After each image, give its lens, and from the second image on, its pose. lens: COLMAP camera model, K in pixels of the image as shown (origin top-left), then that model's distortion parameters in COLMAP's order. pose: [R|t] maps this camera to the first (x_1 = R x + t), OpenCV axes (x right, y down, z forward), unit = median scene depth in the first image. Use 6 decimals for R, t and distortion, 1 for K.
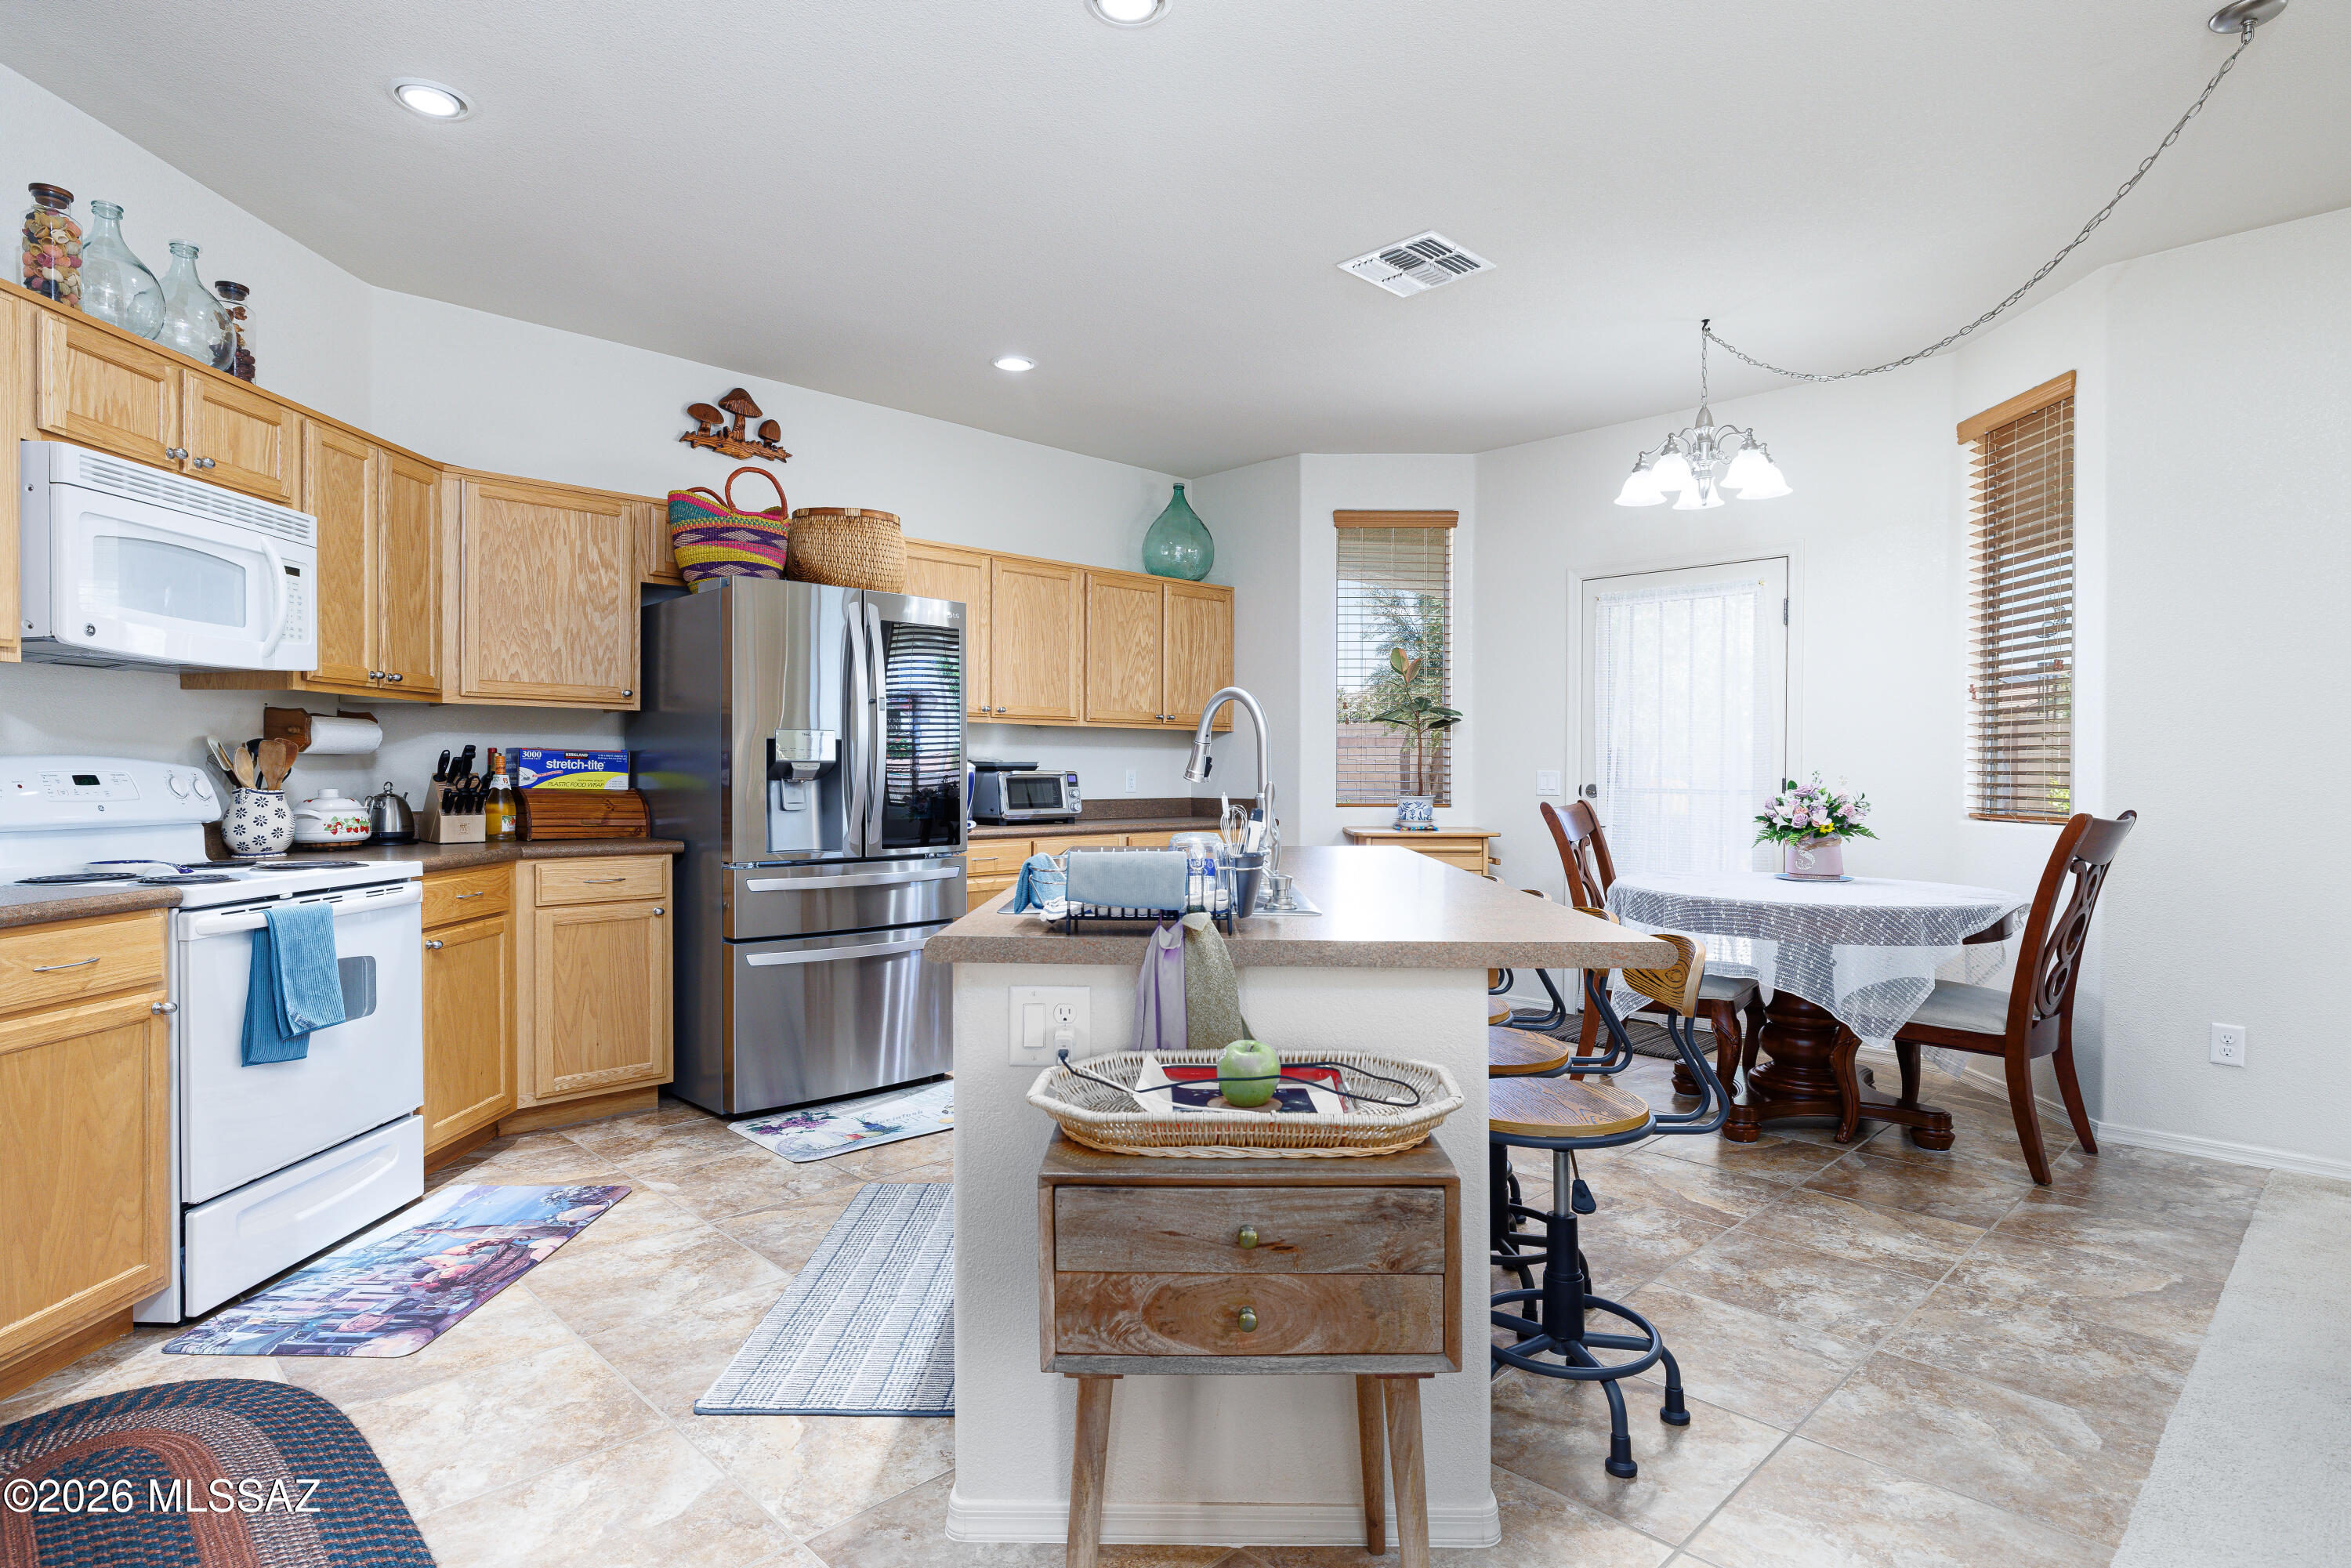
lens RADIAL K [[1230.6, 0, 1175.6], [0, 1230.6, 785.6], [0, 0, 1]] dist [-0.004084, 0.001872]
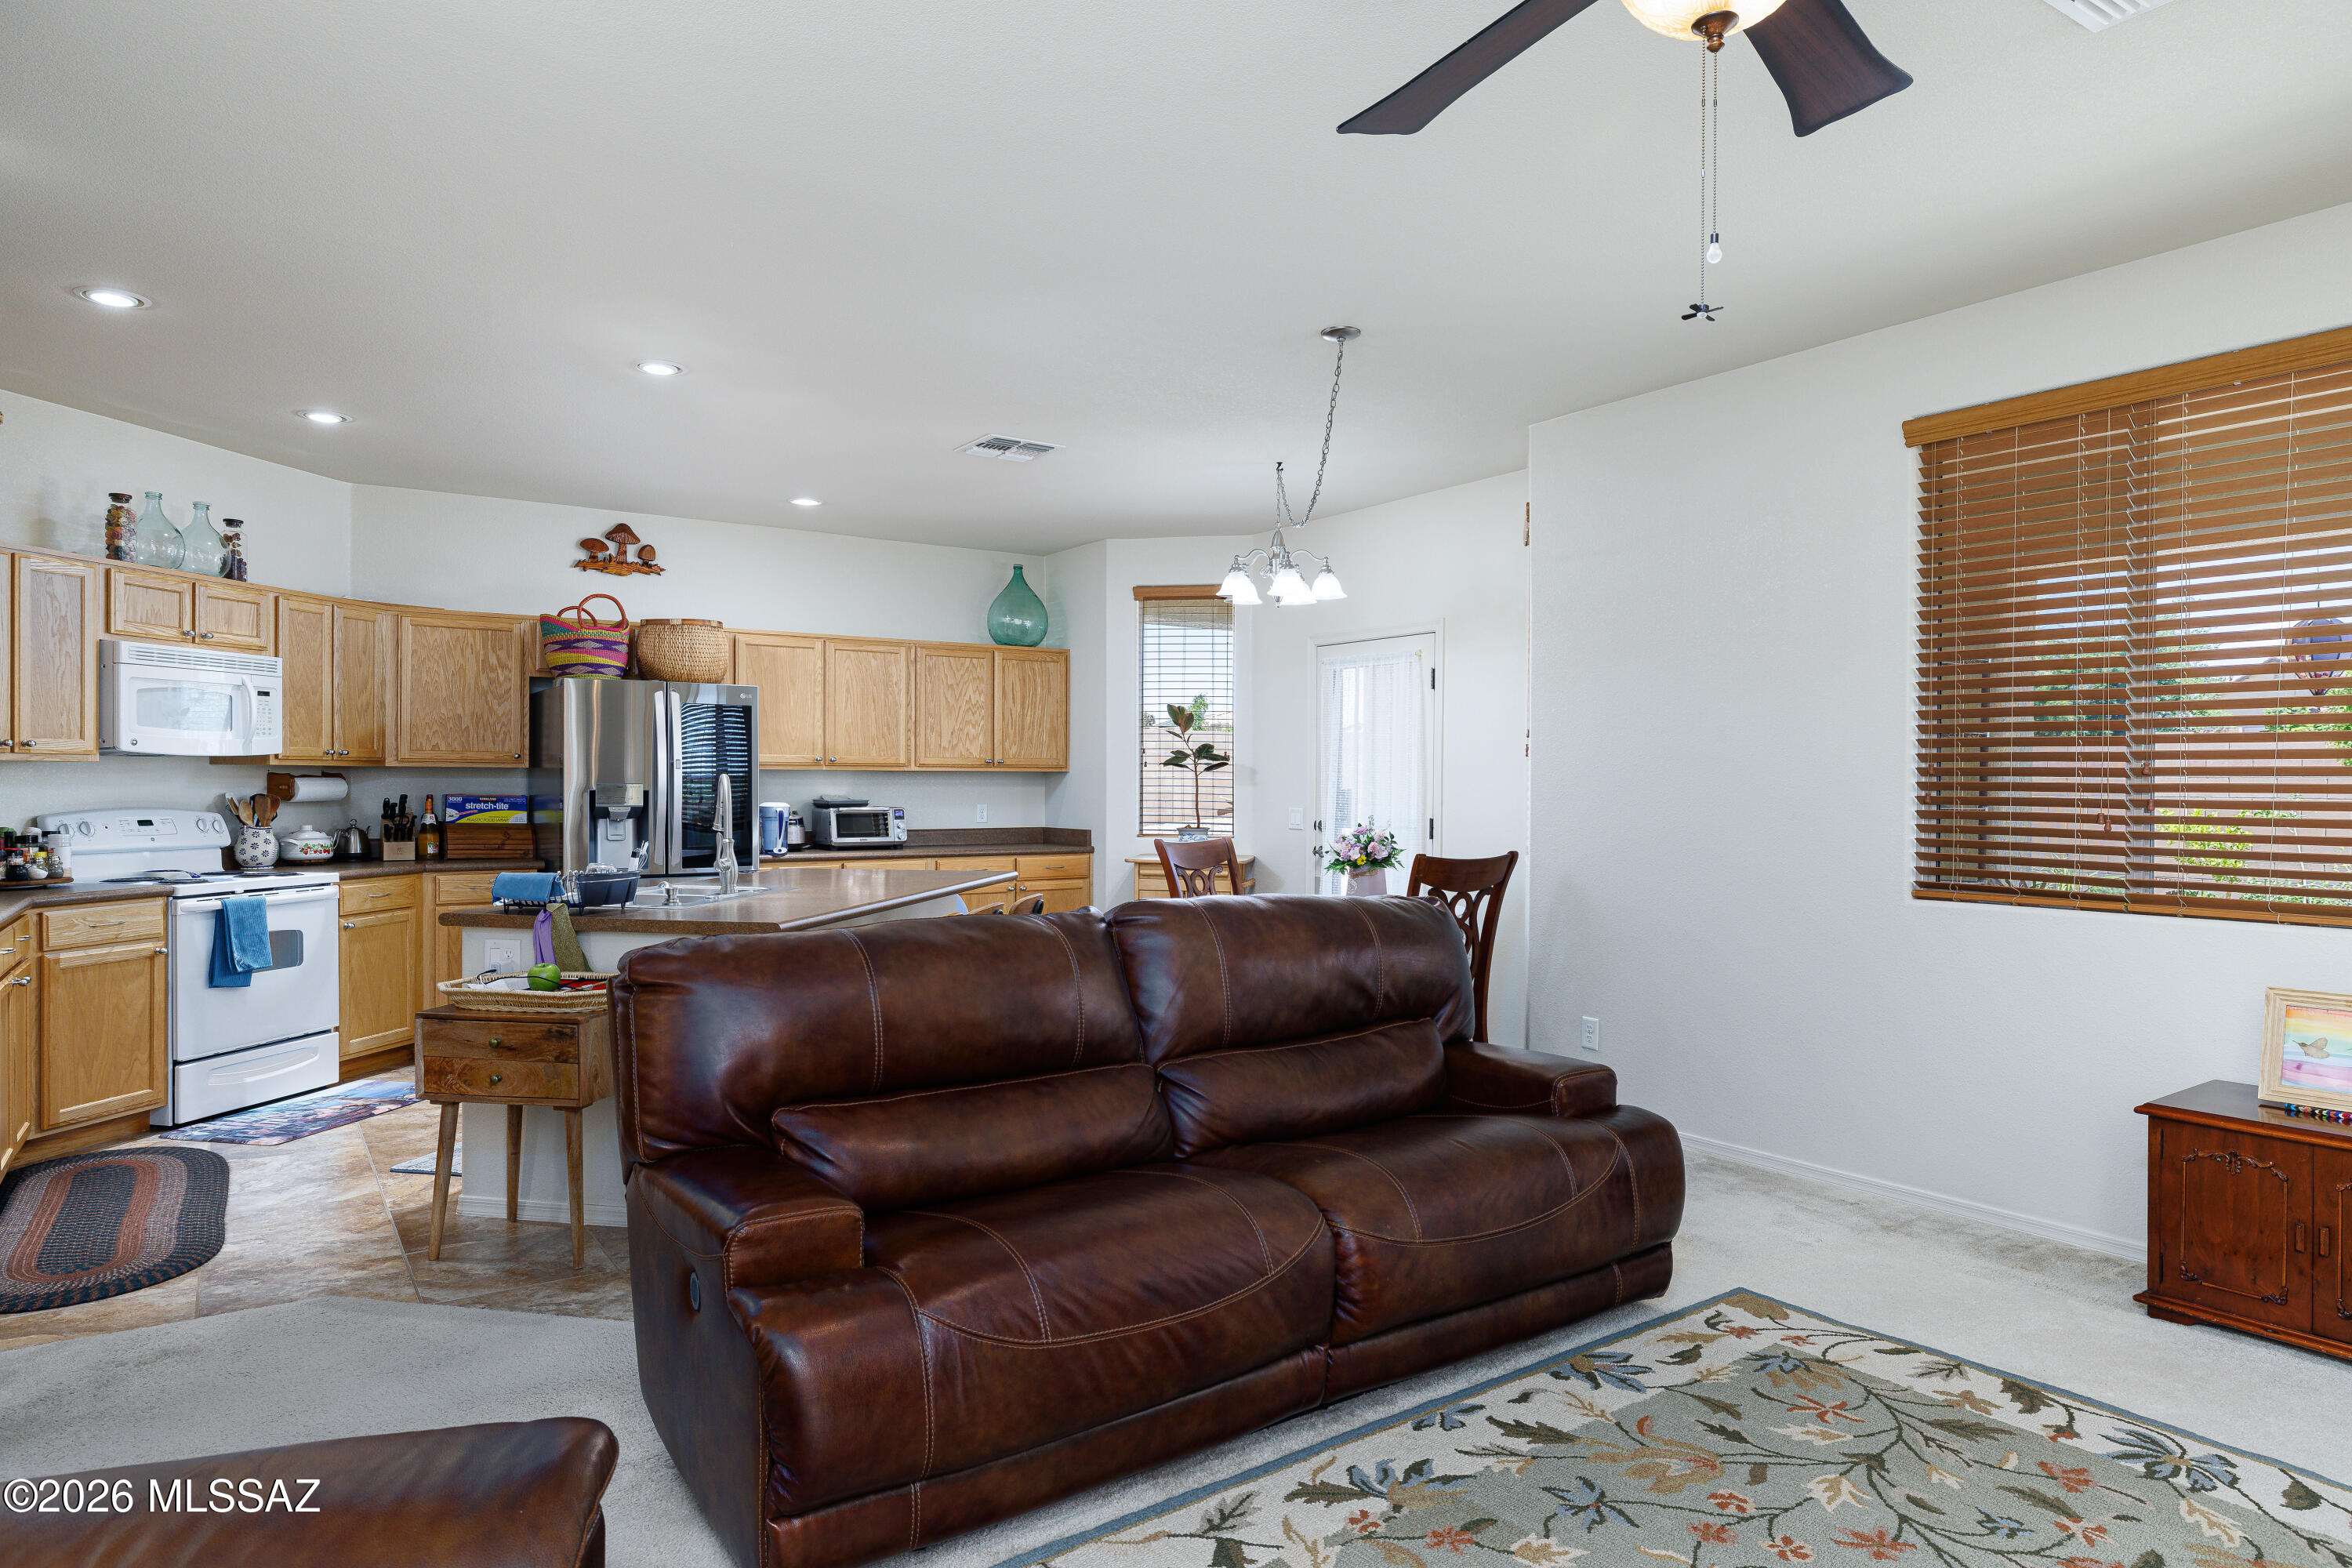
lens RADIAL K [[1390.7, 0, 1187.8], [0, 1390.7, 791.8], [0, 0, 1]] dist [-0.001932, 0.000192]
pose [[0.984471, 0.002700, -0.175529, 0.633514], [-0.003348, 0.999989, -0.003395, -0.033046], [0.175518, 0.003930, 0.984468, -0.468025]]
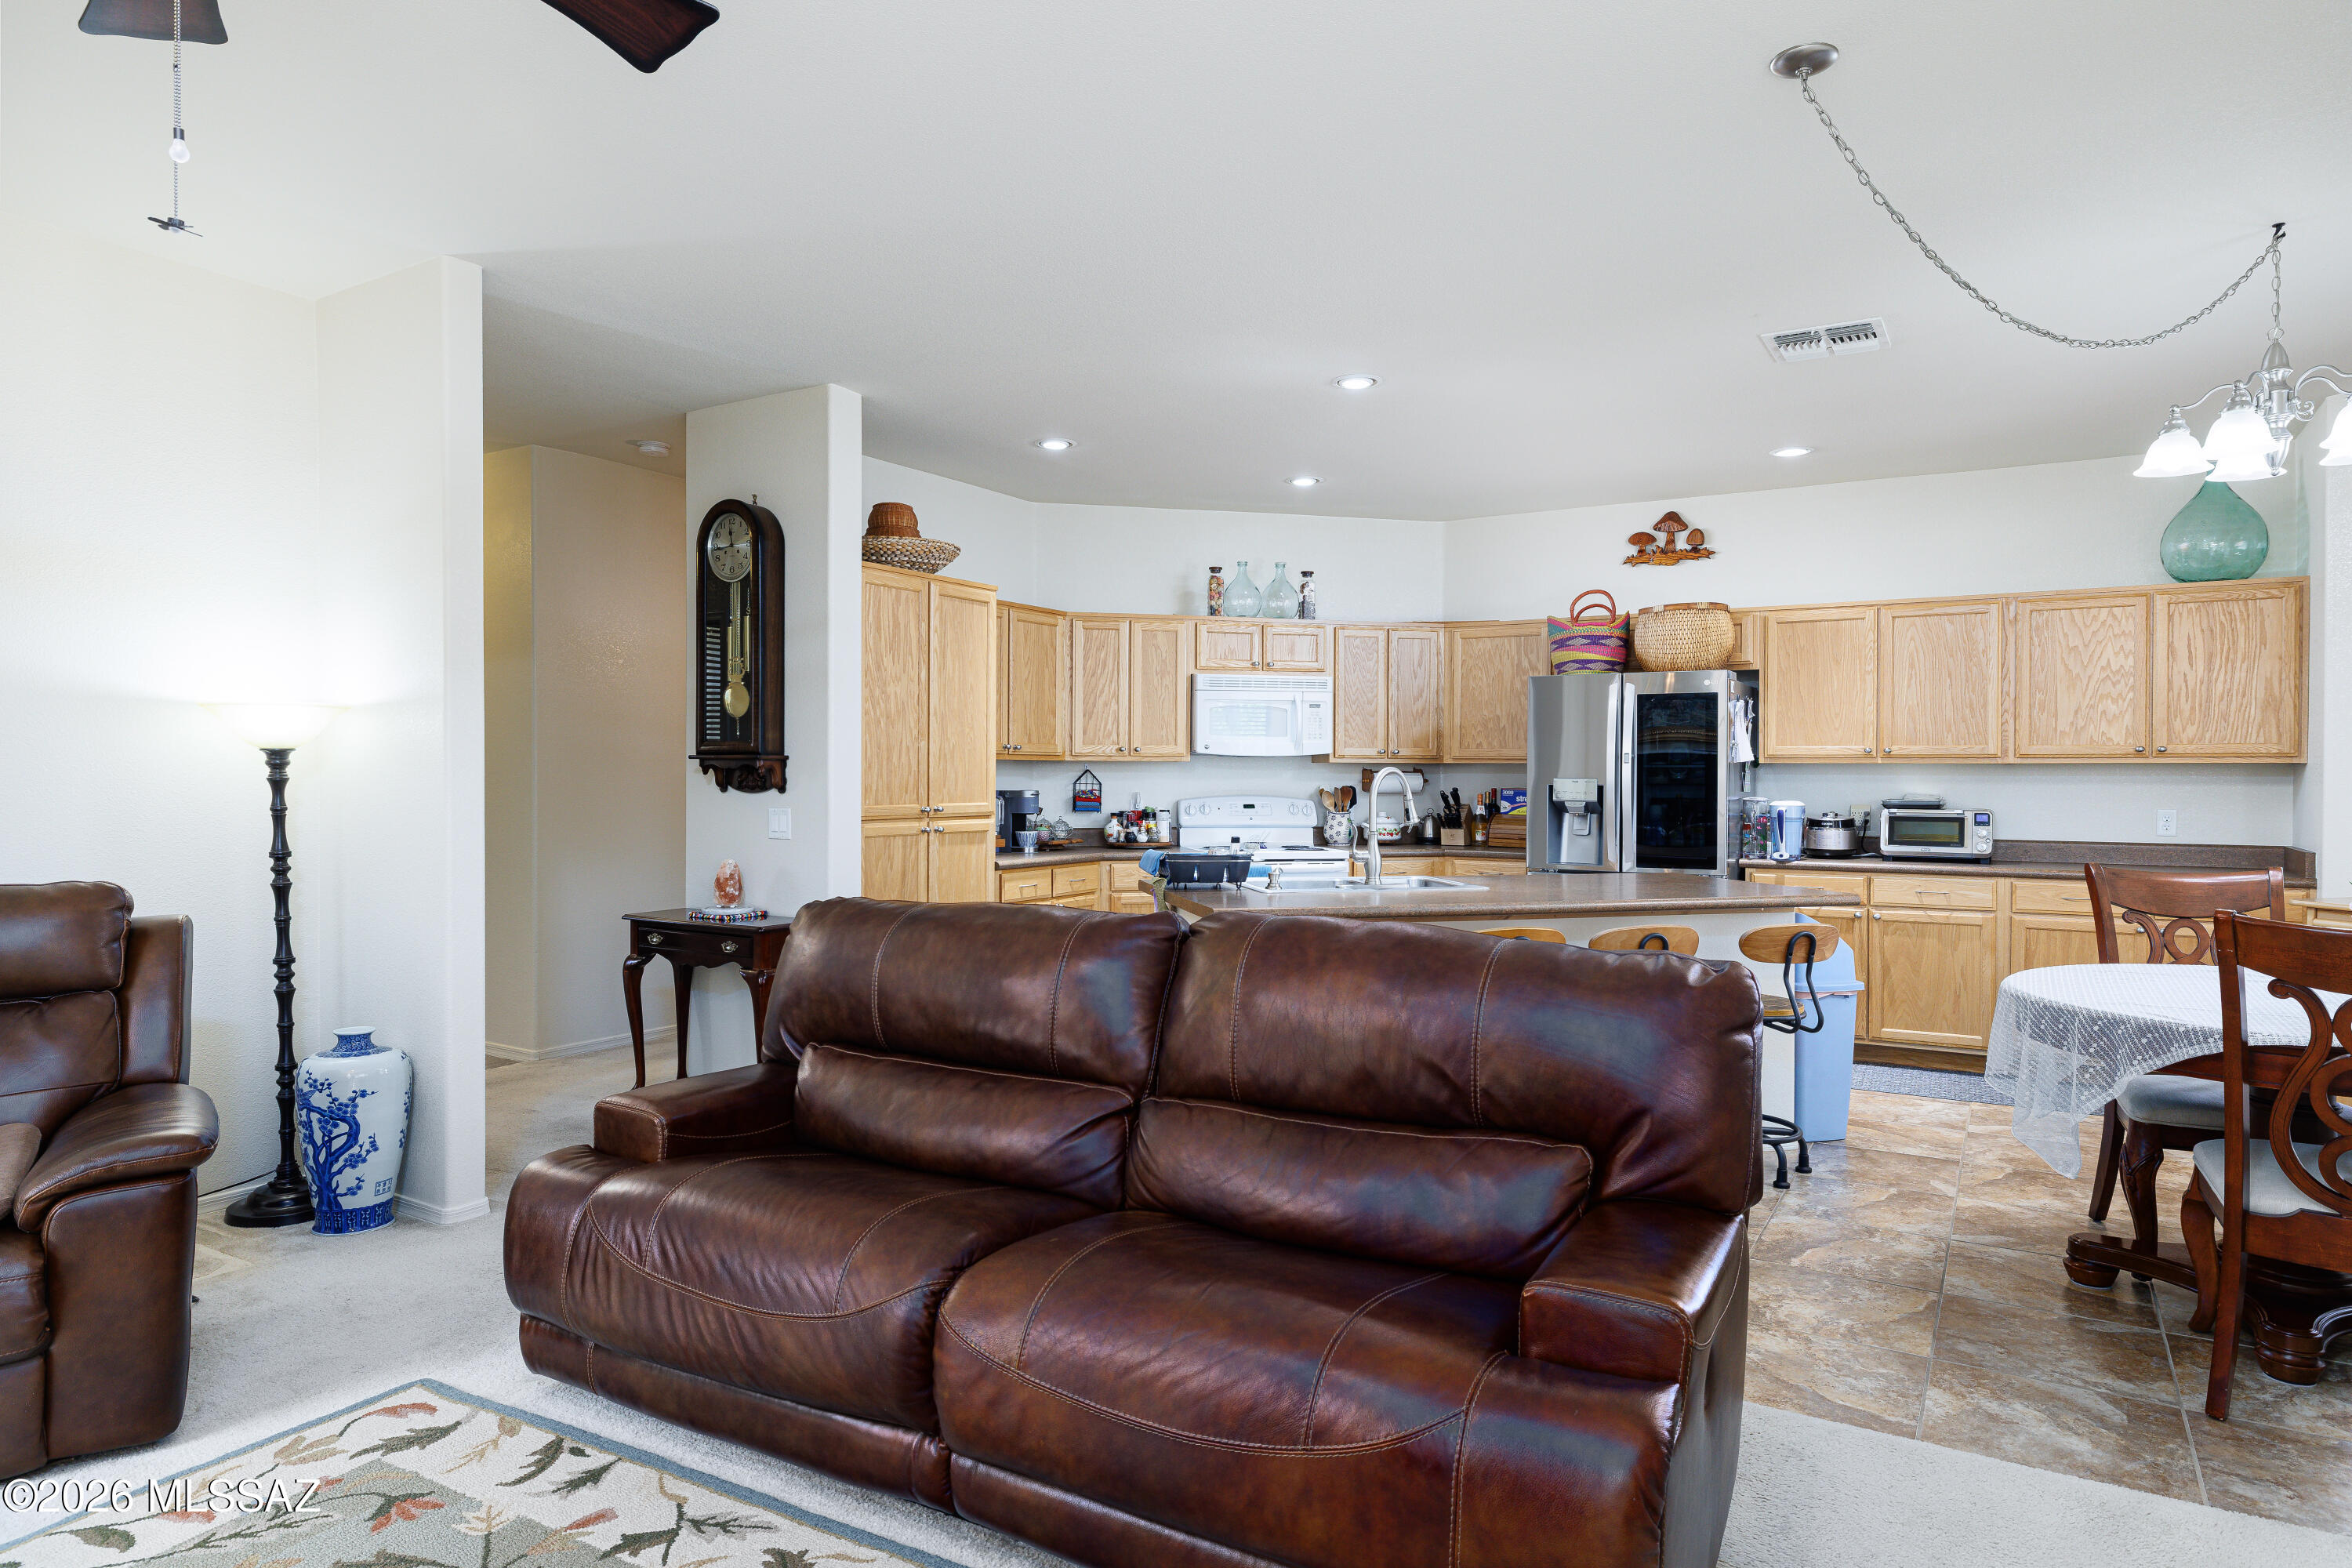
lens RADIAL K [[1390.7, 0, 1188.5], [0, 1390.7, 789.7], [0, 0, 1]] dist [-0.001932, 0.000192]
pose [[0.244247, 0.010748, -0.969653, 1.162361], [-0.014200, 0.999871, 0.007506, -0.038502], [0.969609, 0.011936, 0.244368, 0.177156]]
